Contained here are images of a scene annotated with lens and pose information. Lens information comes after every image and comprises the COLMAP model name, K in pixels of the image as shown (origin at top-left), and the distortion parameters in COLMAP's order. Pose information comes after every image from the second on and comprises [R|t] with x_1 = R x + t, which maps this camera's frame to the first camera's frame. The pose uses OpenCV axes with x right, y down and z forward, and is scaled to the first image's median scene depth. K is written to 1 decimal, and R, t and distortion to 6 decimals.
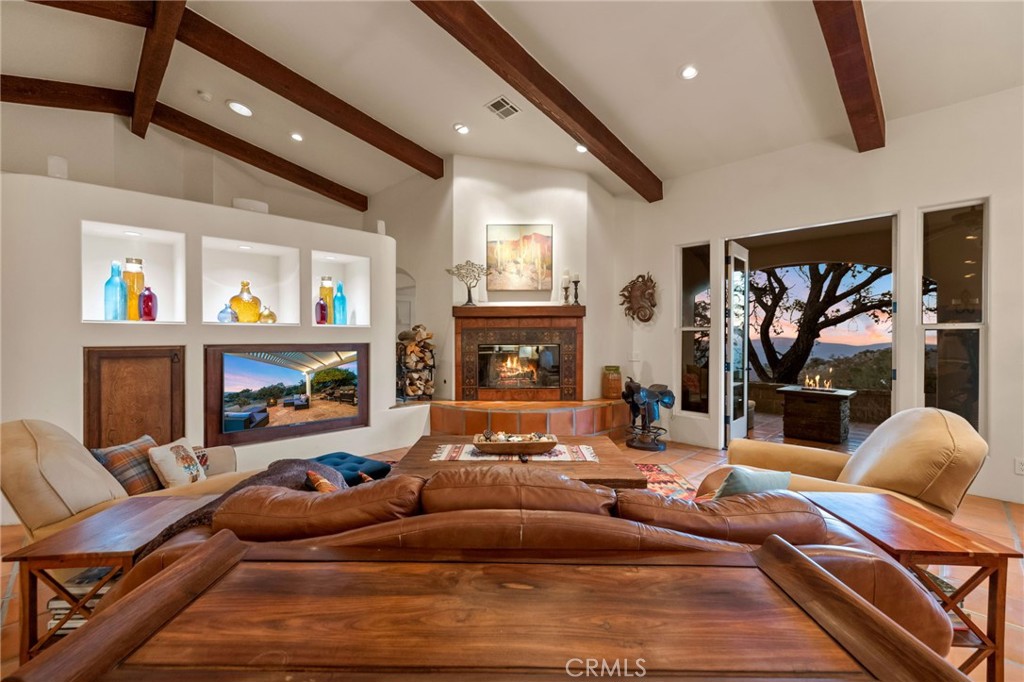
lens RADIAL K [[423.9, 0, 581.5], [0, 423.9, 343.5], [0, 0, 1]] dist [-0.000423, -0.000178]
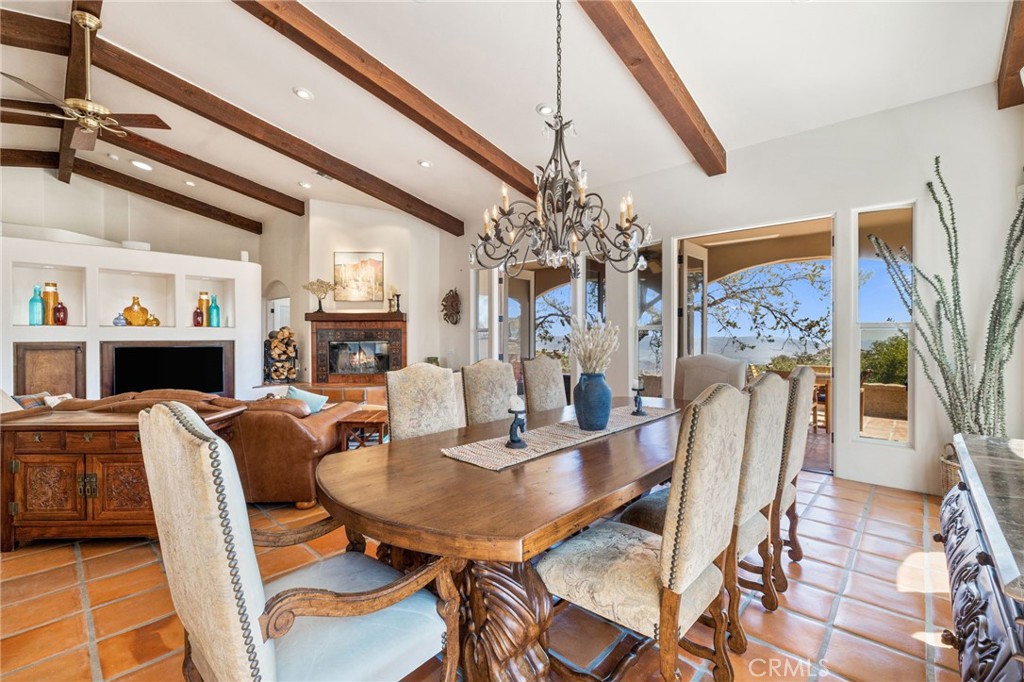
lens RADIAL K [[431.4, 0, 582.7], [0, 431.4, 338.7], [0, 0, 1]] dist [-0.000989, -0.000077]
pose [[0.999120, -0.000963, 0.041939, 0.509769], [0.001276, 0.999971, -0.007454, 0.005636], [-0.041931, 0.007501, 0.999092, -0.402028]]
